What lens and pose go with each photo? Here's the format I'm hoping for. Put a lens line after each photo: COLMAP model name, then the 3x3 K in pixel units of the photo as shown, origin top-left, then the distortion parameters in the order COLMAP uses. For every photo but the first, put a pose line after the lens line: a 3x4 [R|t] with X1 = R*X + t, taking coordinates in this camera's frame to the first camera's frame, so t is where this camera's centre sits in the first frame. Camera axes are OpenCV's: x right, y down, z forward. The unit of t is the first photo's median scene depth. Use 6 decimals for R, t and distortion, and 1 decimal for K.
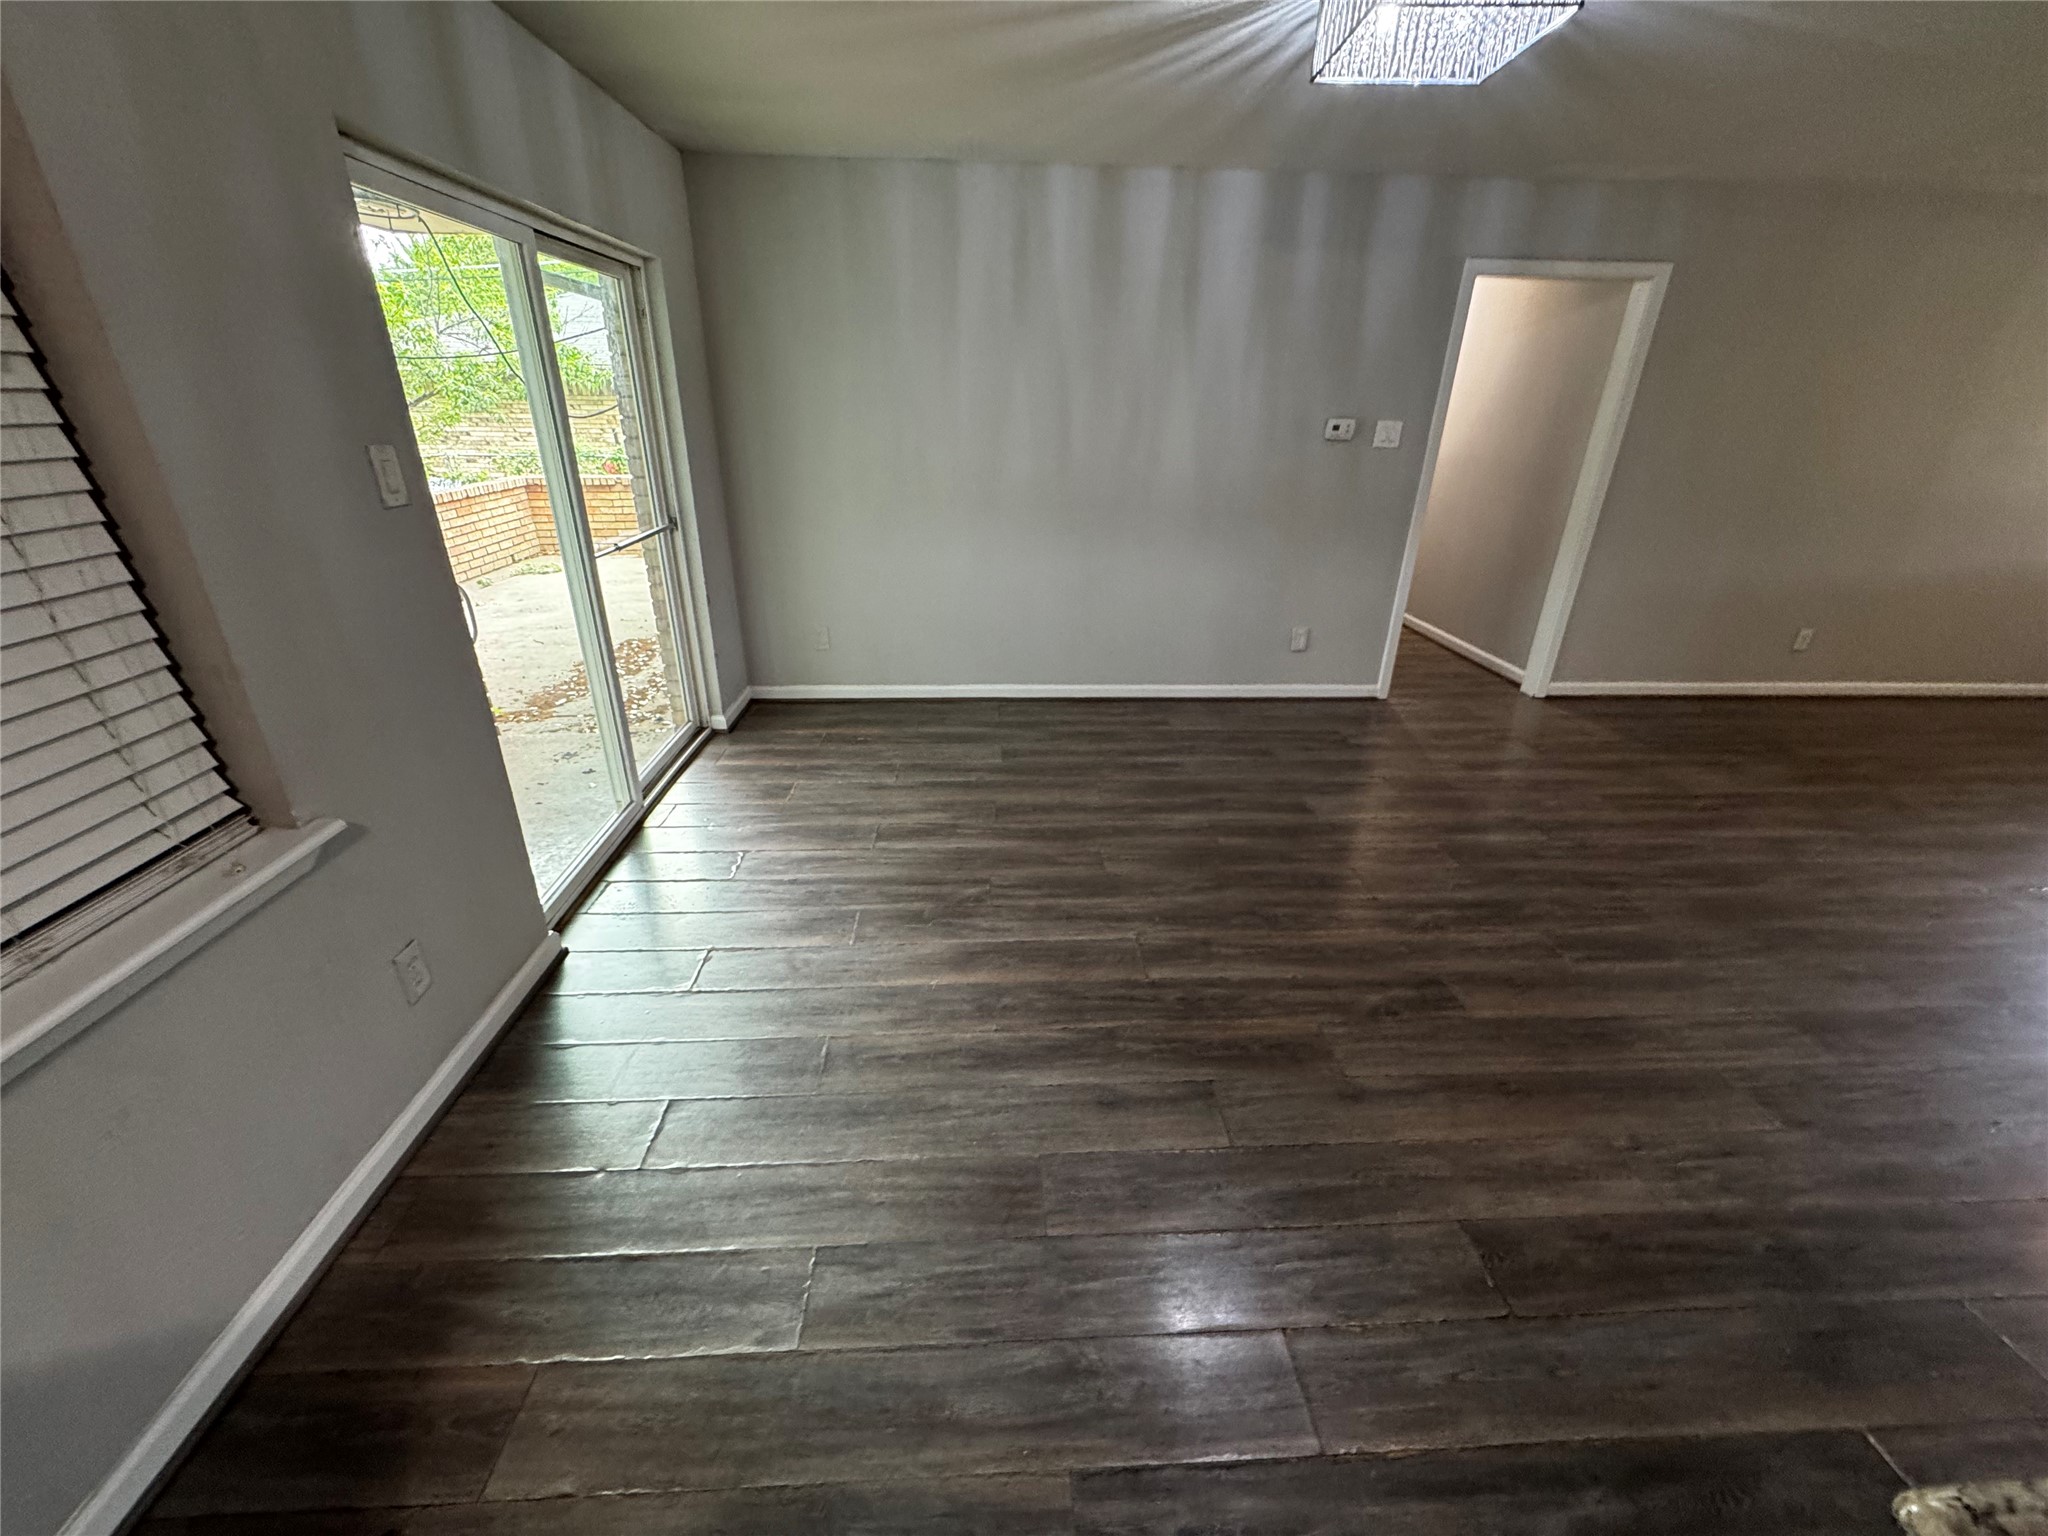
lens RADIAL K [[818.3, 0, 1024.4], [0, 818.3, 771.7], [0, 0, 1]] dist [-0.003030, 0.000433]
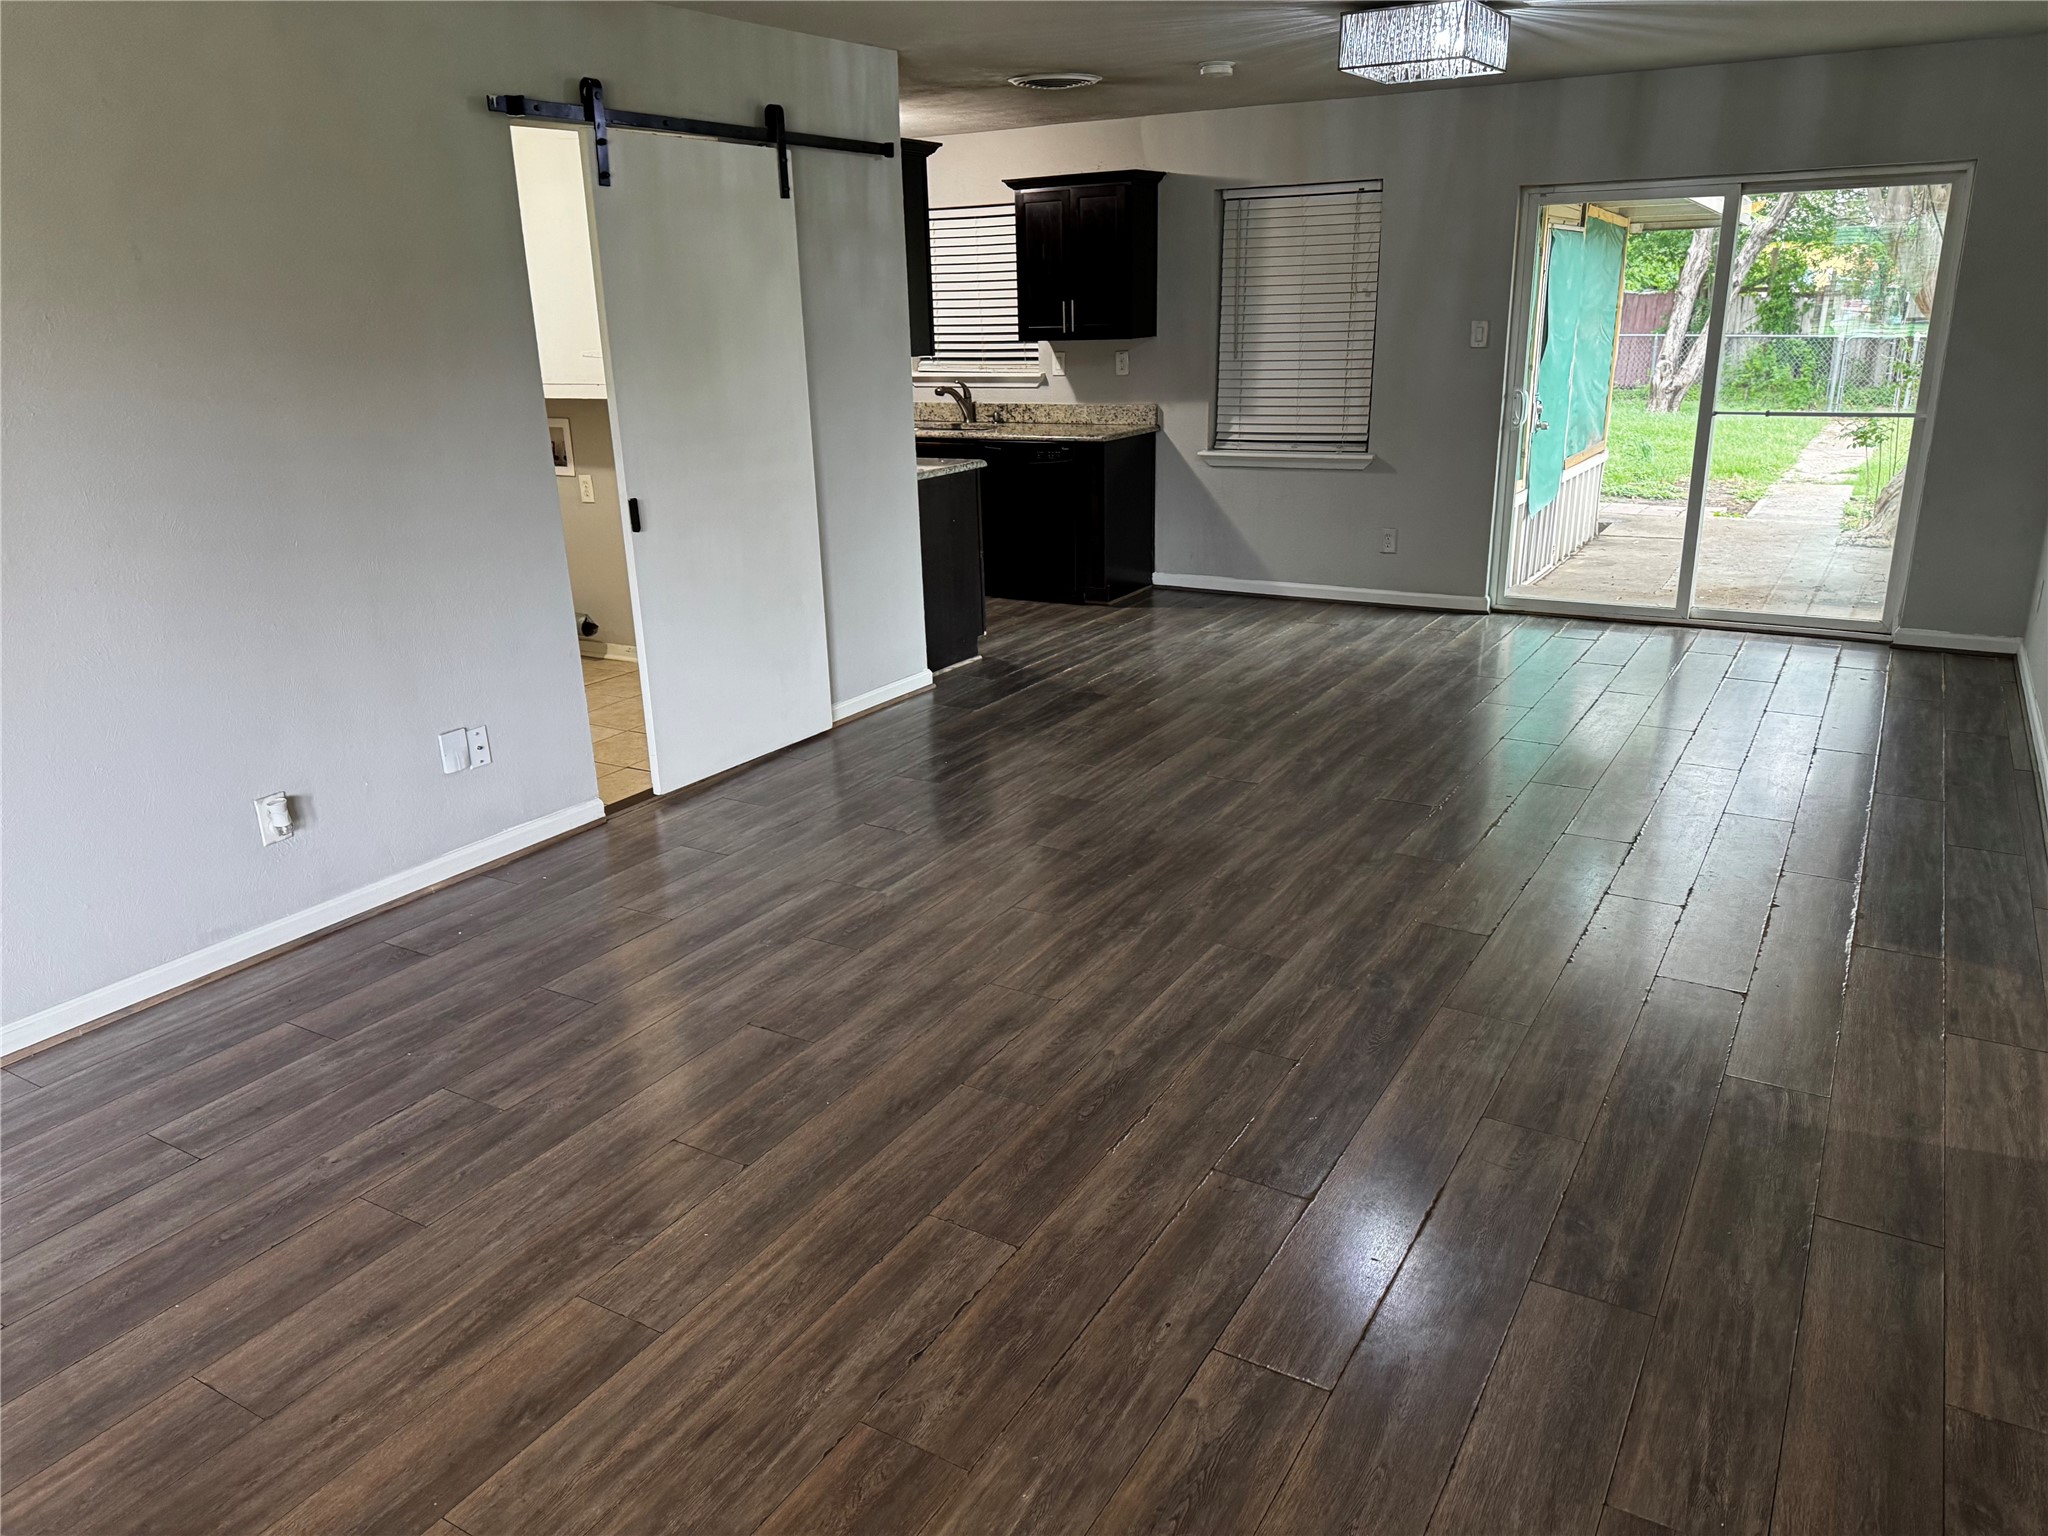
lens RADIAL K [[1417.8, 0, 1026.0], [0, 1417.8, 777.6], [0, 0, 1]] dist [0.138611, -0.216044]
pose [[-0.556395, 0.262277, -0.788439, 1.592538], [-0.328147, 0.802389, 0.498489, -0.449362], [0.763377, 0.536081, -0.360380, 1.008274]]
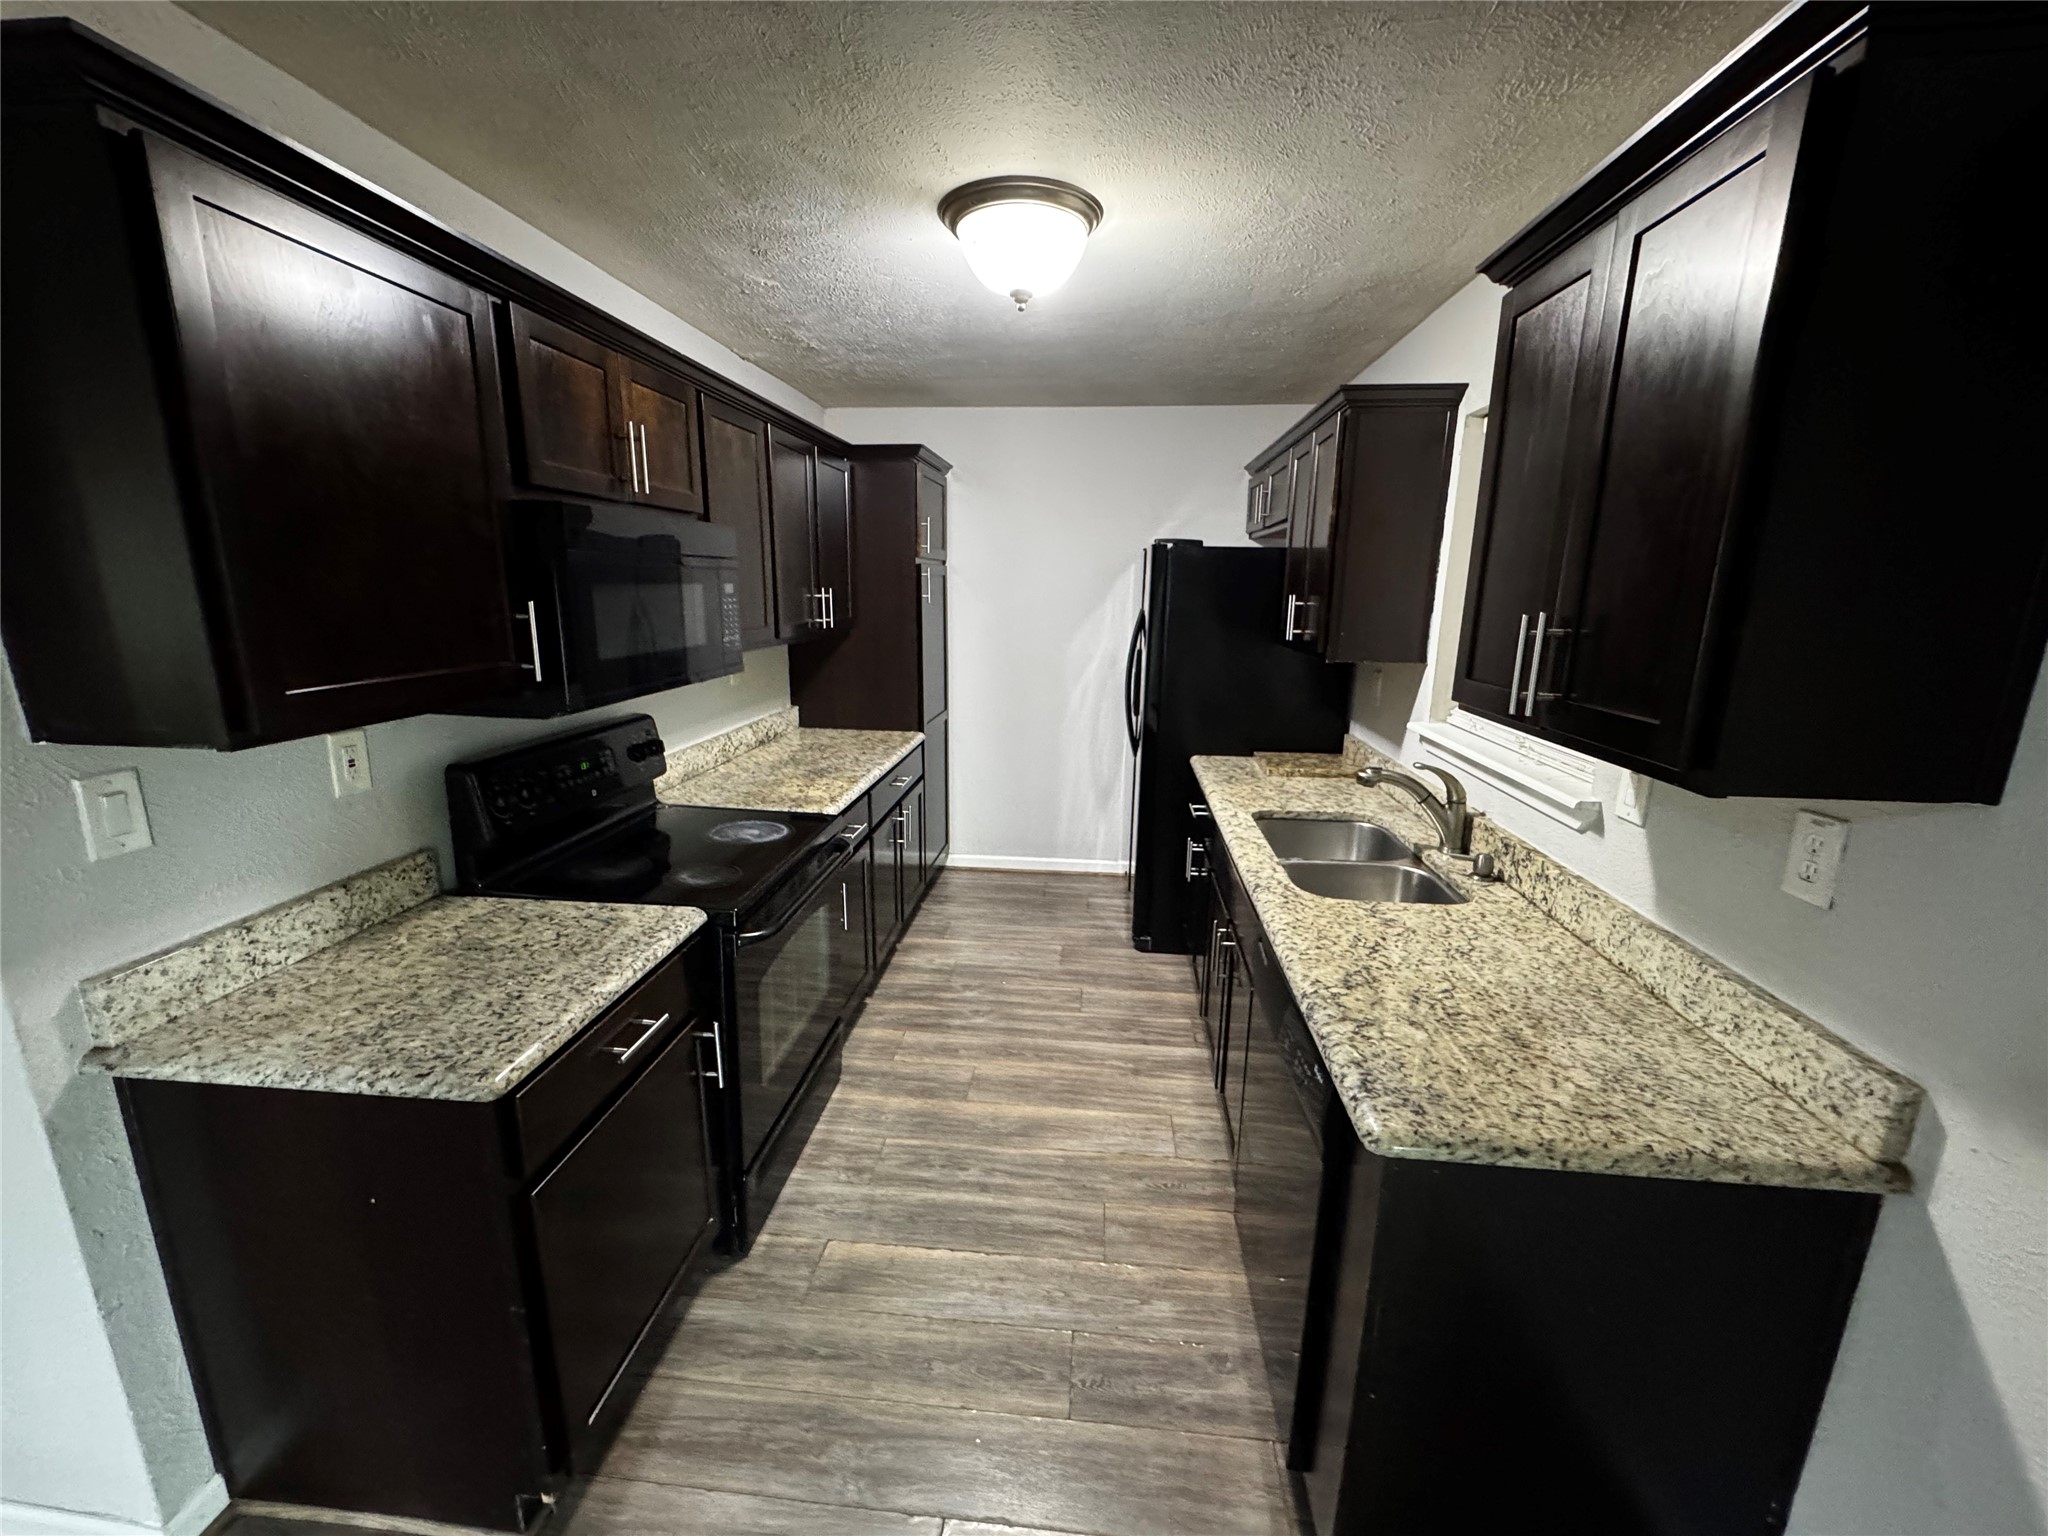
lens RADIAL K [[818.3, 0, 1024.4], [0, 818.3, 771.7], [0, 0, 1]] dist [-0.003030, 0.000433]
pose [[-0.988802, -0.060436, 0.136449, -0.084036], [0.035830, 0.791441, 0.610194, -0.152759], [-0.144869, 0.608250, -0.780413, 0.279528]]
